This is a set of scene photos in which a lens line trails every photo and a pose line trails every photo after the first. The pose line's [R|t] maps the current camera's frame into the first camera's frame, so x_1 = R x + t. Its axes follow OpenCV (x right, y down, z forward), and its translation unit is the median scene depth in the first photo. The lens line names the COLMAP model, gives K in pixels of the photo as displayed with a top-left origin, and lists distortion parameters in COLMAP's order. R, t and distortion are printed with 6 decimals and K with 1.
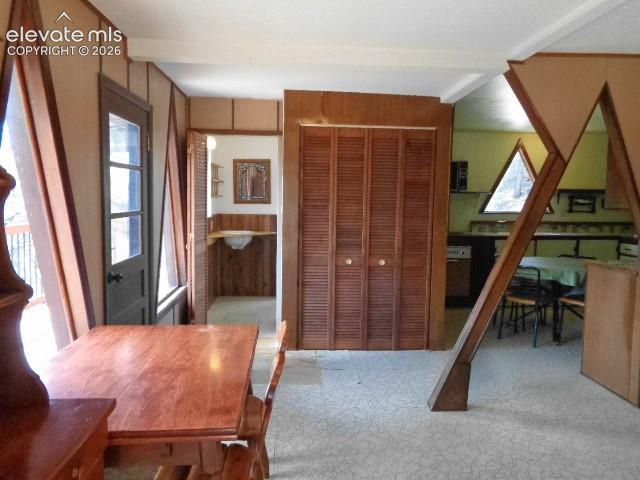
lens RADIAL K [[480.9, 0, 323.2], [0, 480.9, 235.8], [0, 0, 1]] dist [-0.015735, 0.027419]
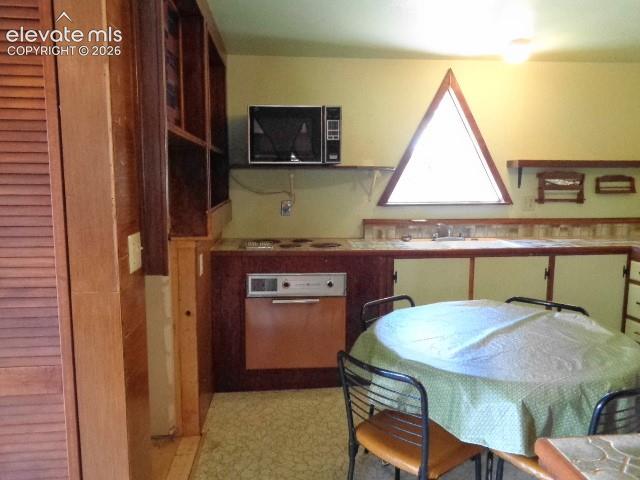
lens RADIAL K [[480.9, 0, 333.4], [0, 480.9, 231.6], [0, 0, 1]] dist [-0.015735, 0.027419]
pose [[0.999292, -0.012926, 0.035337, 0.274562], [0.012103, 0.999653, 0.023392, -0.033010], [-0.035627, -0.022947, 0.999102, 0.485589]]
